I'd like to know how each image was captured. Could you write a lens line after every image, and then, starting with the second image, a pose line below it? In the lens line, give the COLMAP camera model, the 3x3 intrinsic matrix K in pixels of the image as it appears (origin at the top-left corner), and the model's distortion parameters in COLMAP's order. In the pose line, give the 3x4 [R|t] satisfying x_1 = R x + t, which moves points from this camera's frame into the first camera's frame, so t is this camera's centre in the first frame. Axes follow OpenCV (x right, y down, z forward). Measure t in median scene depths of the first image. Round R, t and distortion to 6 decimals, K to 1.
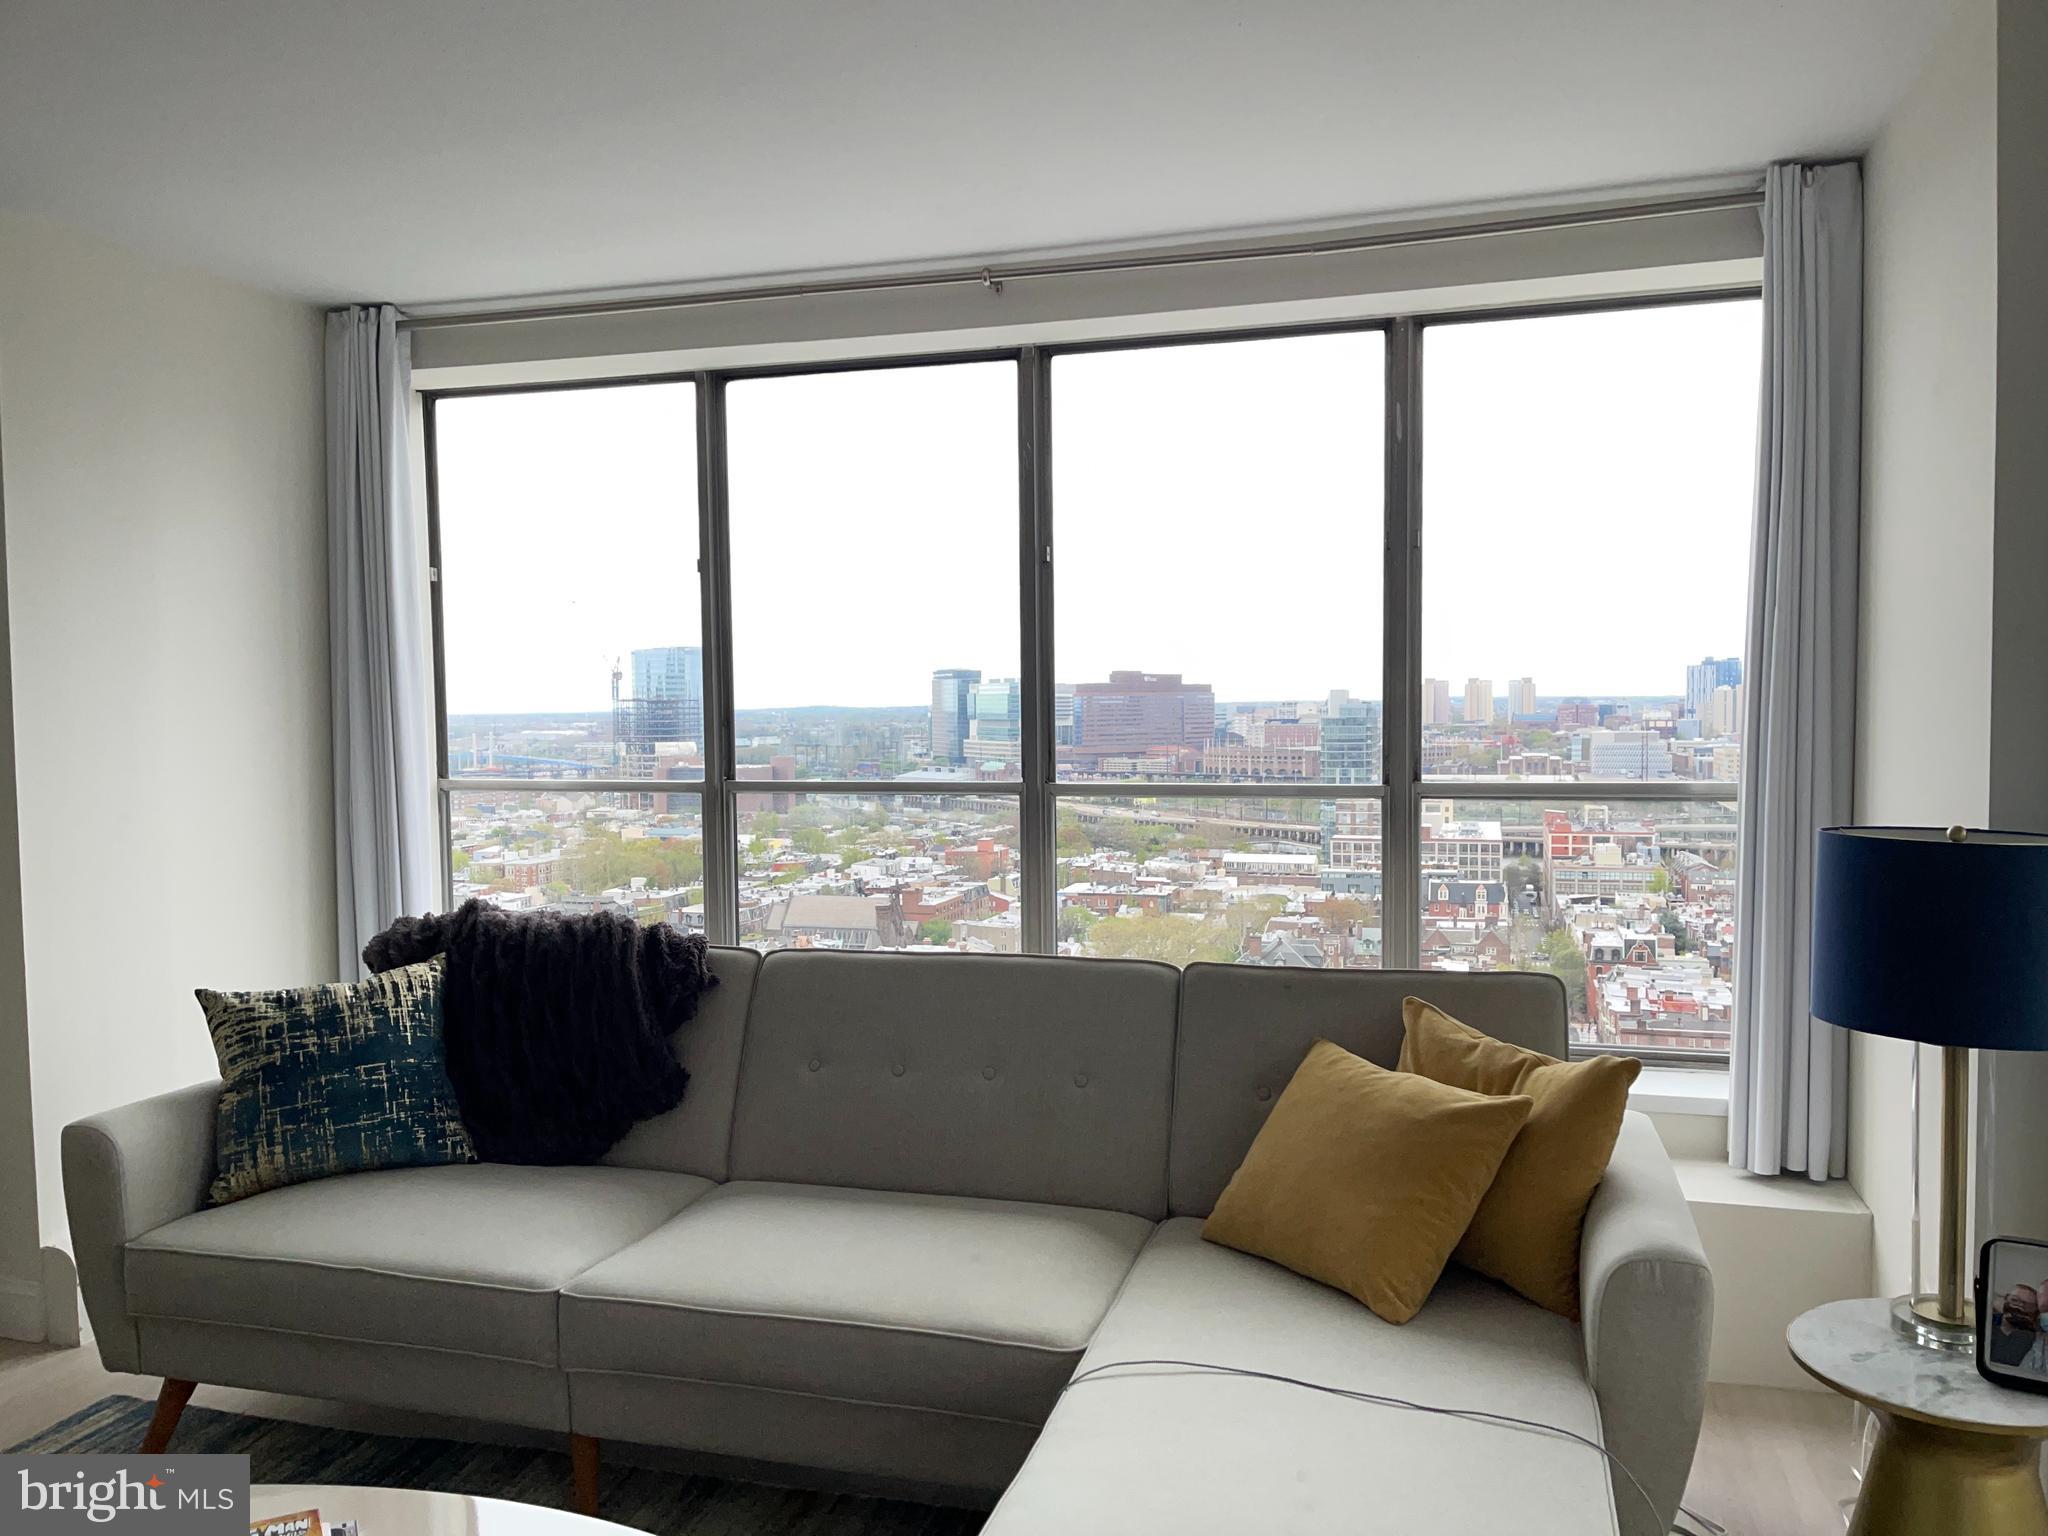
lens RADIAL K [[1547.5, 0, 1022.7], [0, 1547.5, 774.0], [0, 0, 1]] dist [0.057564, -0.064643]
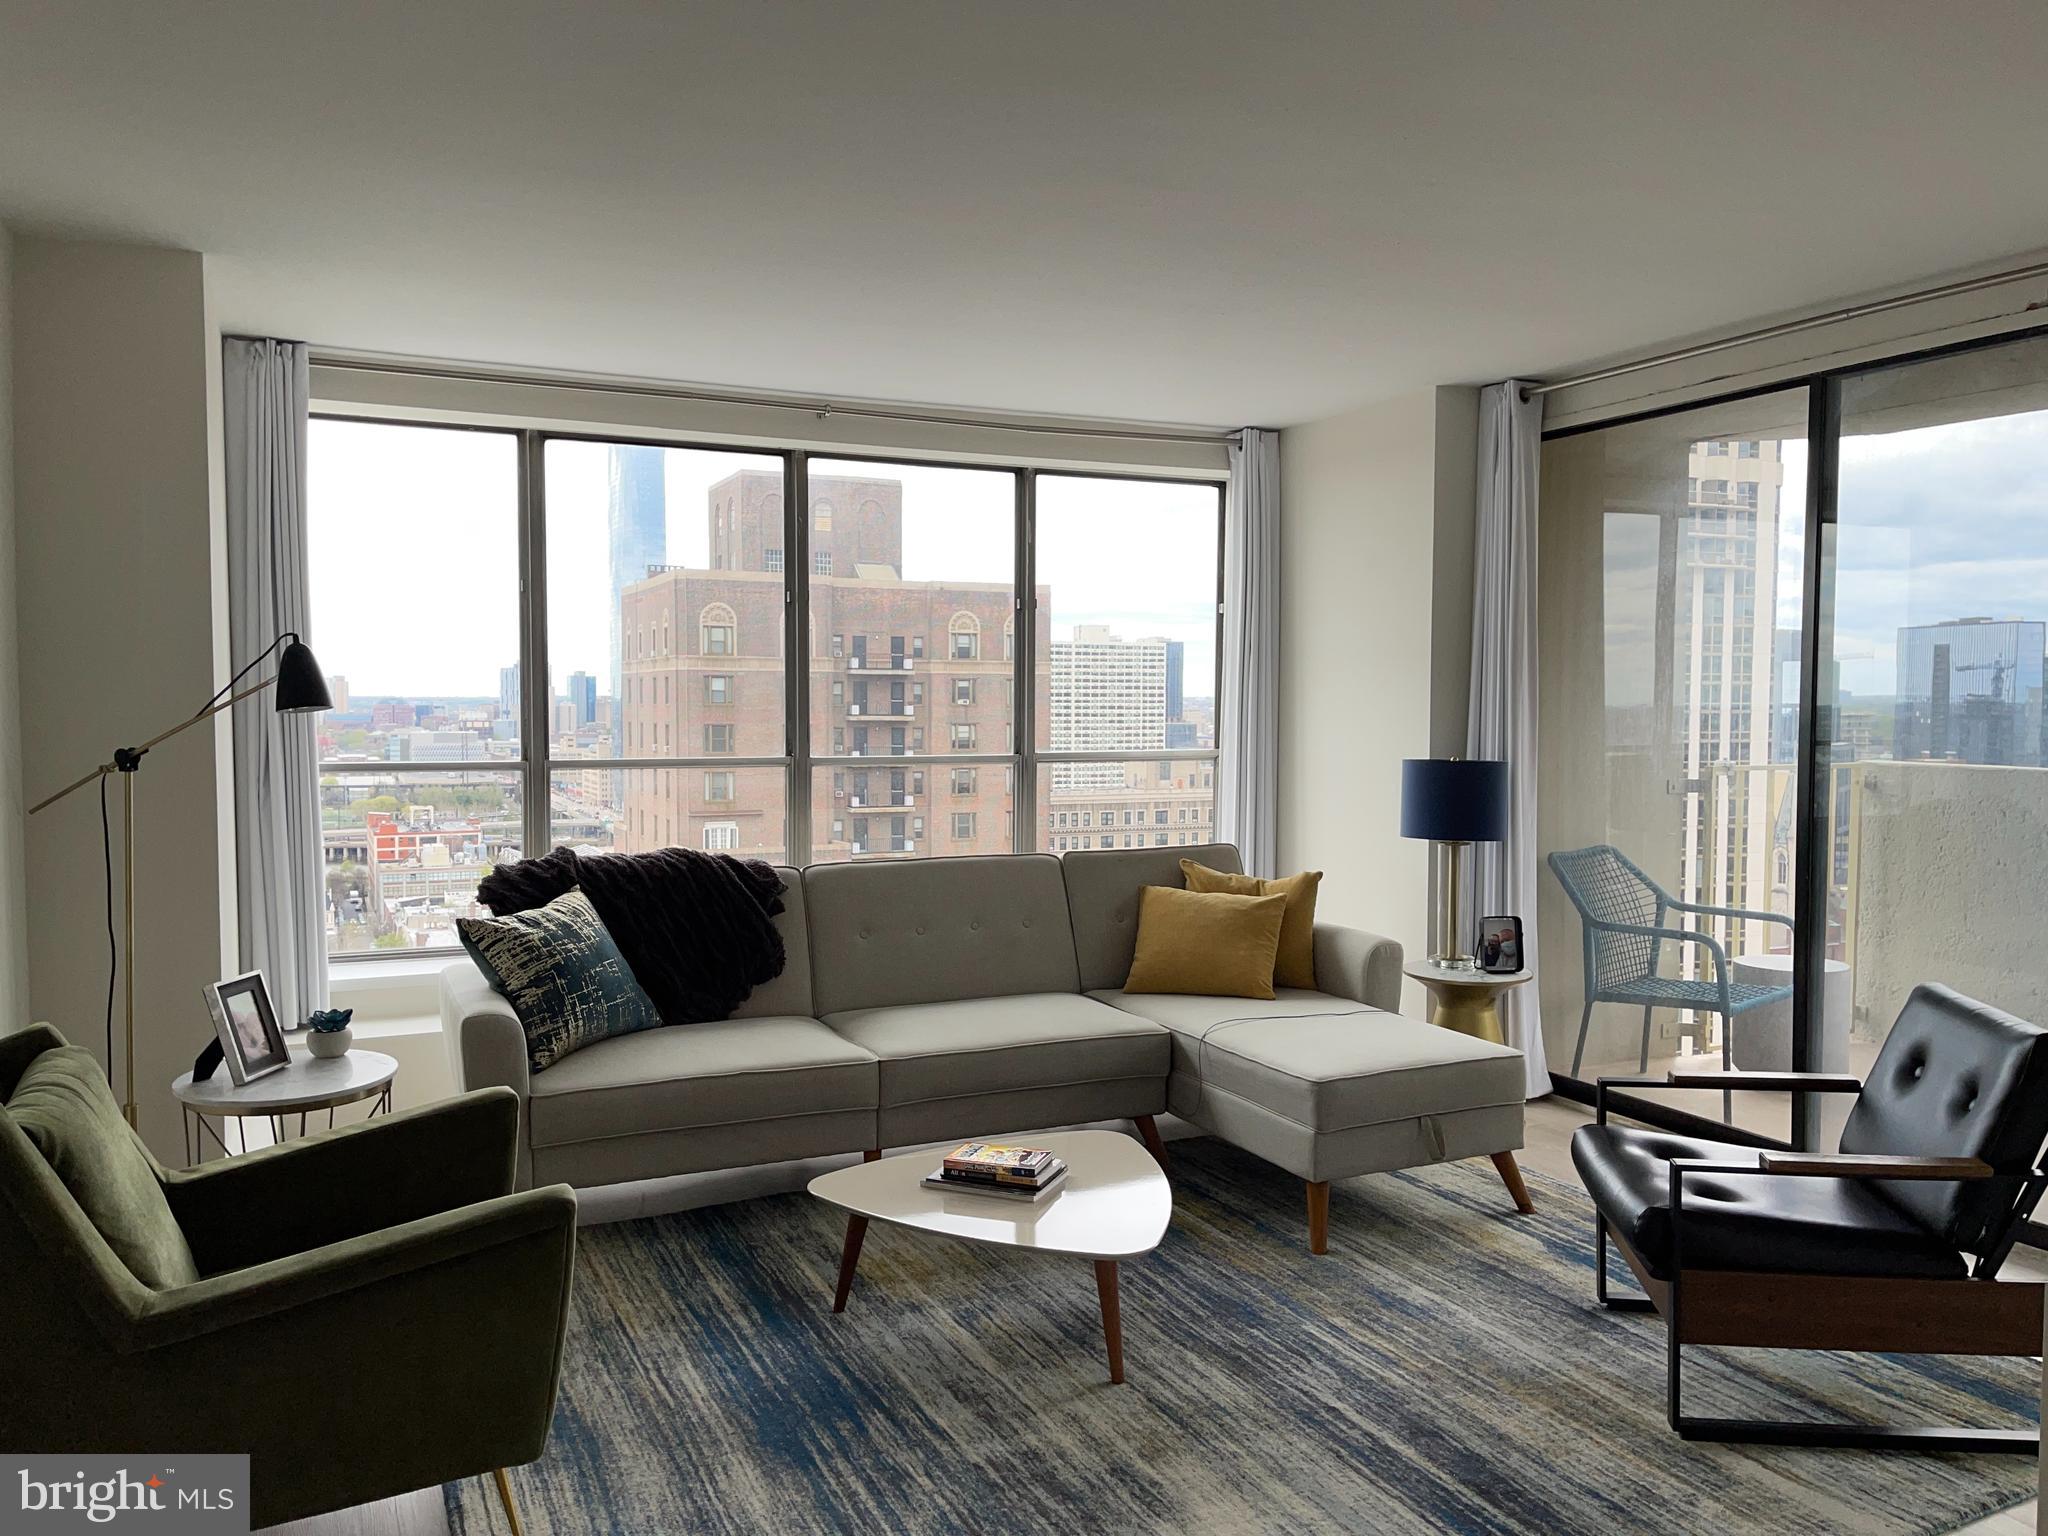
lens RADIAL K [[1547.5, 0, 1015.2], [0, 1547.5, 773.8], [0, 0, 1]] dist [0.057564, -0.064643]
pose [[0.755711, -0.019309, 0.654620, -1.007743], [0.018258, 0.999798, 0.008414, 0.016622], [-0.654650, 0.005593, 0.755911, -0.259655]]
